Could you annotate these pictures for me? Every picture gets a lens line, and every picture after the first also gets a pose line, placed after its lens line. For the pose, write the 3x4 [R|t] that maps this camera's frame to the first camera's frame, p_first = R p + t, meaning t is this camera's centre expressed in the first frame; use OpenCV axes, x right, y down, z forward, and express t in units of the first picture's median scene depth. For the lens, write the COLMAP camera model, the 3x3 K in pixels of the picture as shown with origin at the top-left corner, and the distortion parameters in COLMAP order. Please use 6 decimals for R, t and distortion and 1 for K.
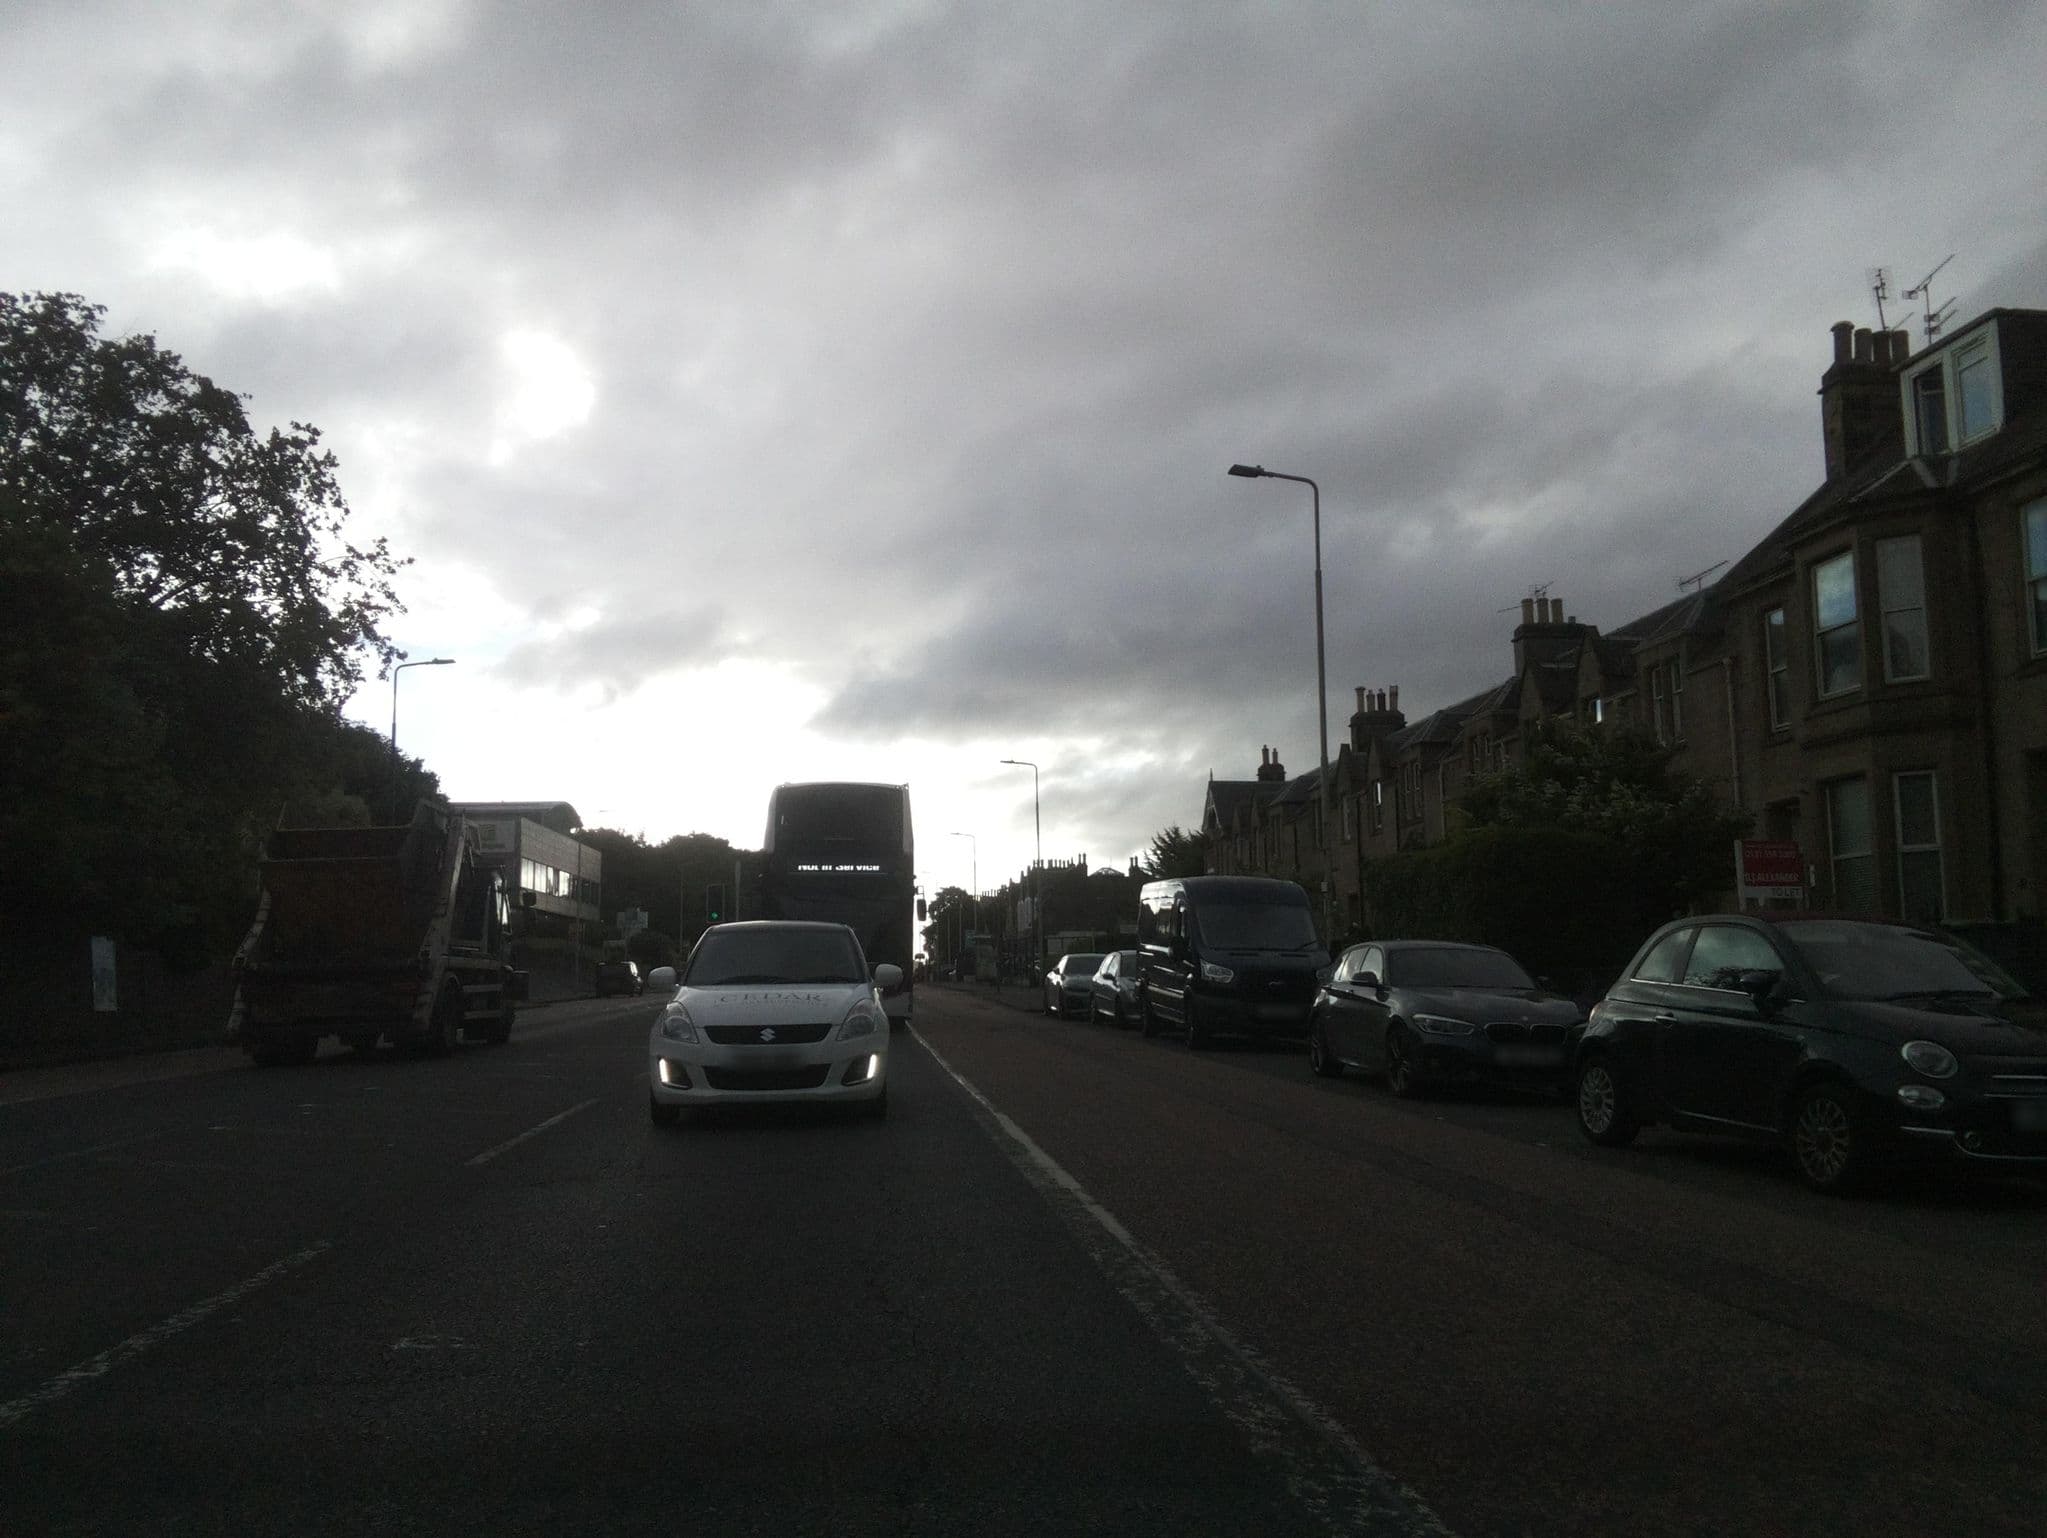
lens RADIAL K [[1584.0, 0, 1023.5], [0, 1584.0, 769.0], [0, 0, 1]] dist [0.153365, -0.283285]
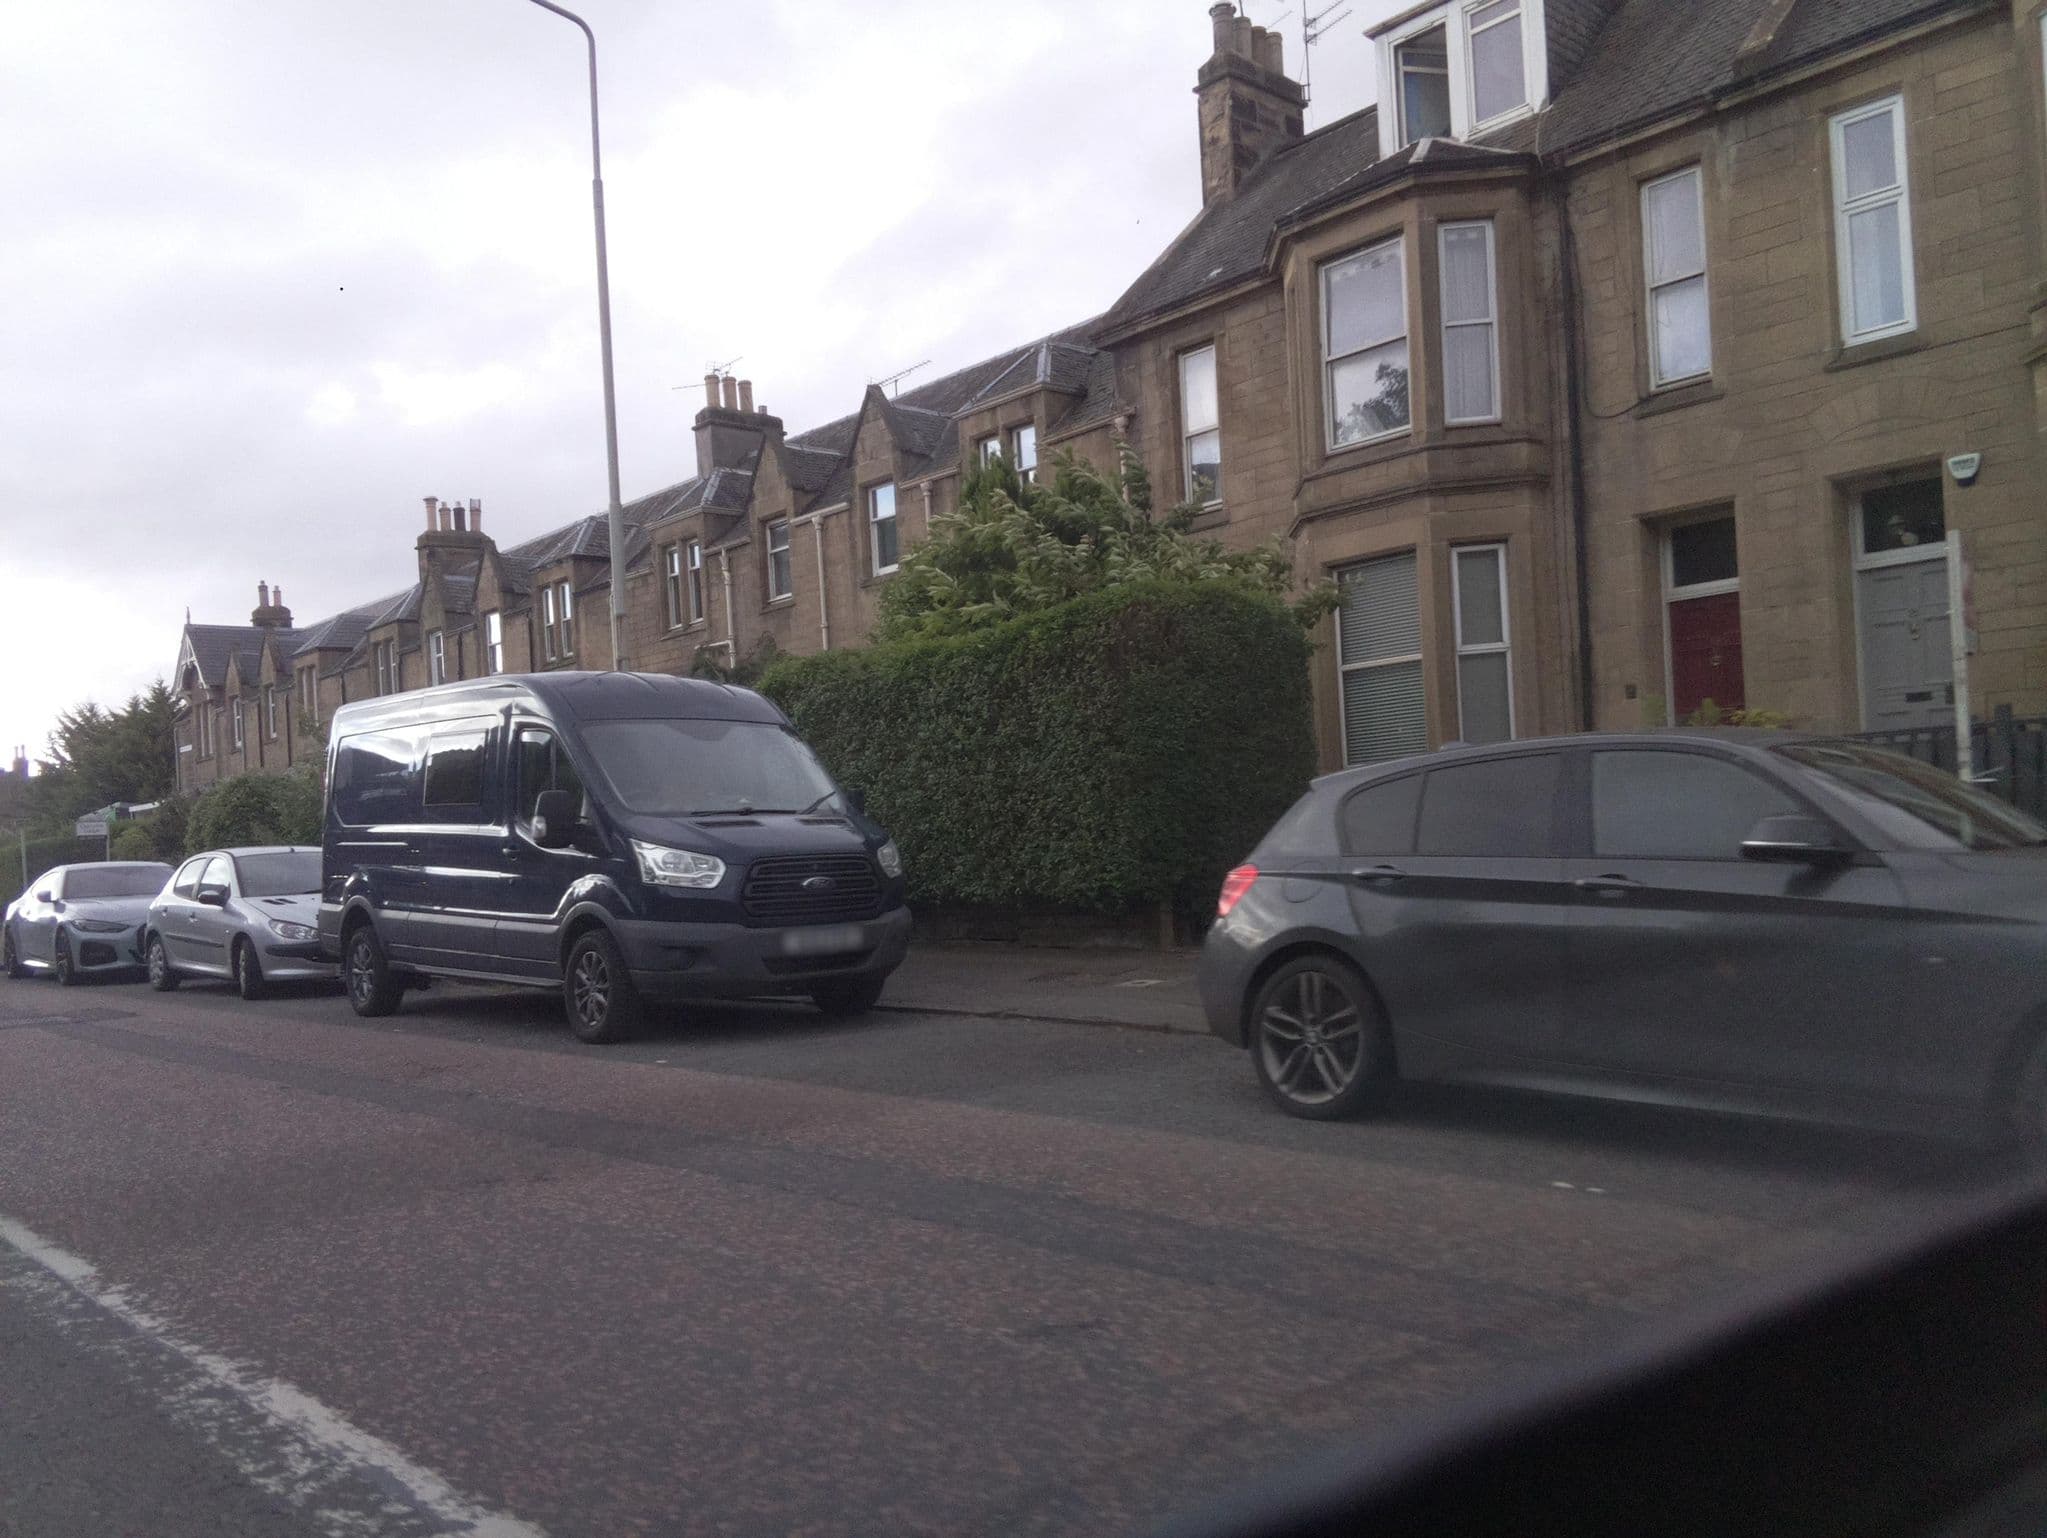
lens RADIAL K [[1584.0, 0, 1023.5], [0, 1584.0, 769.0], [0, 0, 1]] dist [0.153365, -0.283285]
pose [[0.798639, -0.016948, 0.601572, -0.040714], [-0.021870, 0.998126, 0.057154, 0.044291], [-0.601413, -0.058801, 0.796771, 0.355911]]
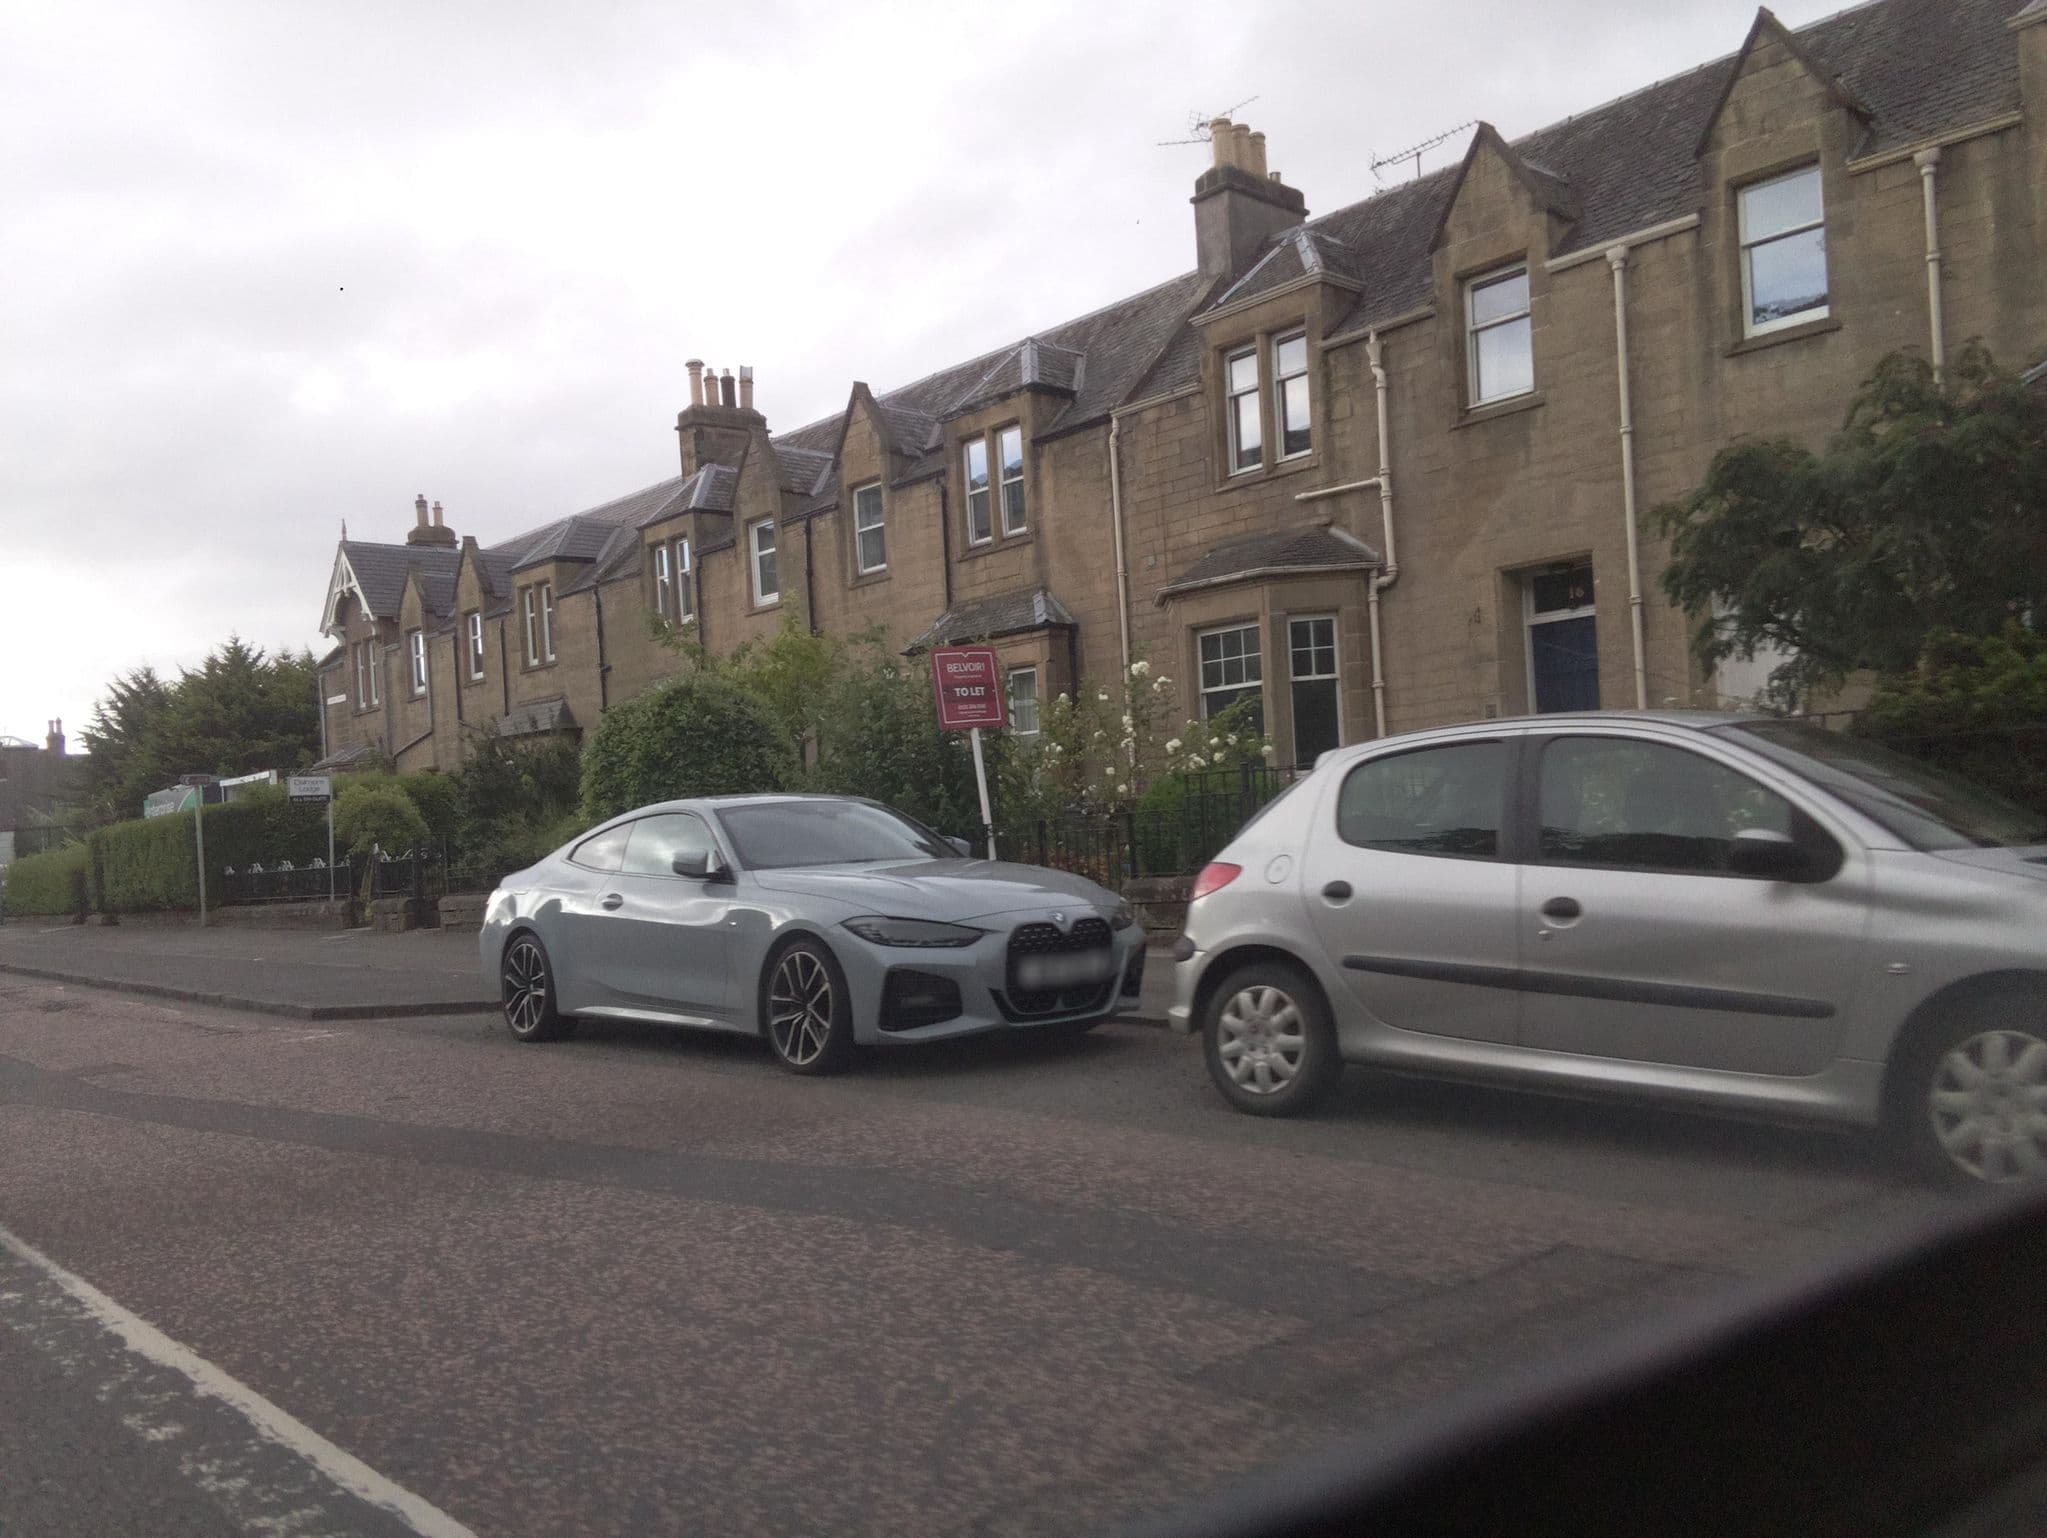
lens RADIAL K [[1584.0, 0, 1023.5], [0, 1584.0, 769.0], [0, 0, 1]] dist [0.153365, -0.283285]
pose [[0.793875, -0.014870, 0.607899, -0.076727], [-0.025414, 0.998016, 0.057602, 0.095647], [-0.607550, -0.061178, 0.791922, 0.755848]]
